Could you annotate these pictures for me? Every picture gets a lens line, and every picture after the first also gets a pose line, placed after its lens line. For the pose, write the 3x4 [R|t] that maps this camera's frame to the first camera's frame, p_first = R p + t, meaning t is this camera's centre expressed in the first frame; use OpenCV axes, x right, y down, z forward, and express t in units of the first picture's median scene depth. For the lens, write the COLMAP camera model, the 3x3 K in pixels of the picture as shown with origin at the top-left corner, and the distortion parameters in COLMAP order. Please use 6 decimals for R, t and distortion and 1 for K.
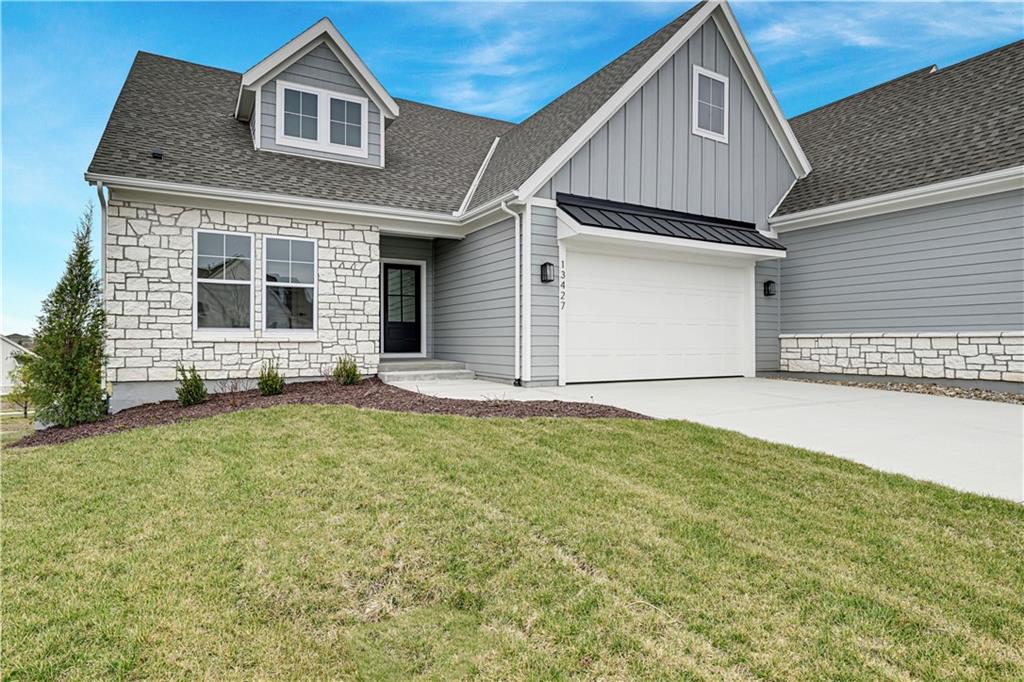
lens RADIAL K [[554.6, 0, 512.3], [0, 554.6, 338.9], [0, 0, 1]] dist [-0.000651, 0.000031]
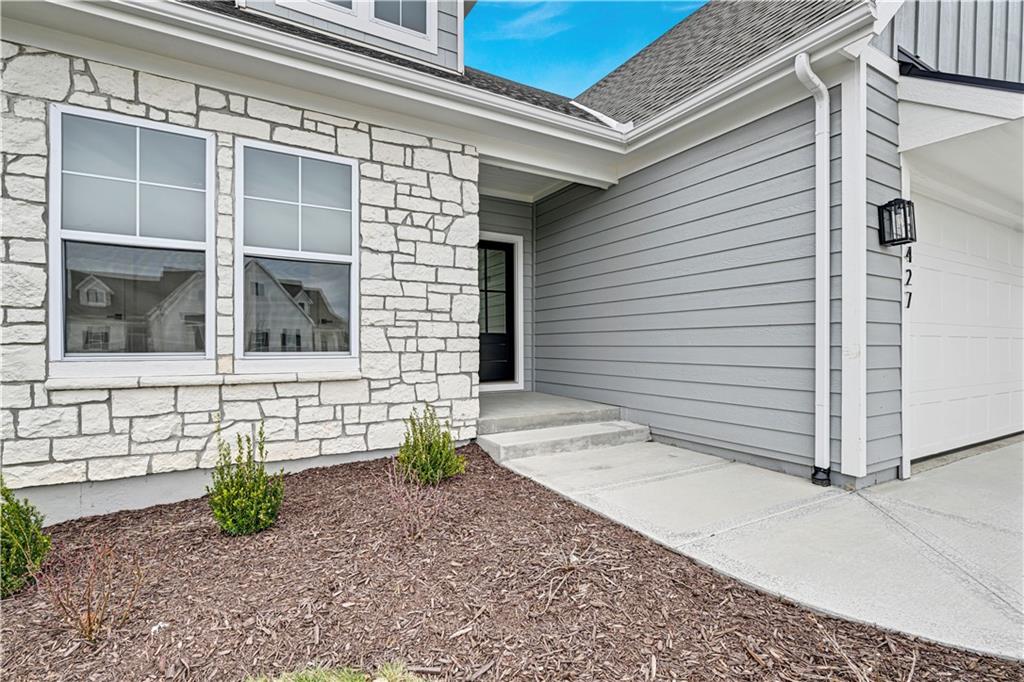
lens RADIAL K [[476.2, 0, 511.3], [0, 476.2, 346.5], [0, 0, 1]] dist [-0.001048, -0.000468]
pose [[0.999961, -0.001411, 0.008691, -0.226463], [0.001346, 0.999972, 0.007403, -0.025060], [-0.008701, -0.007391, 0.999935, 0.596411]]
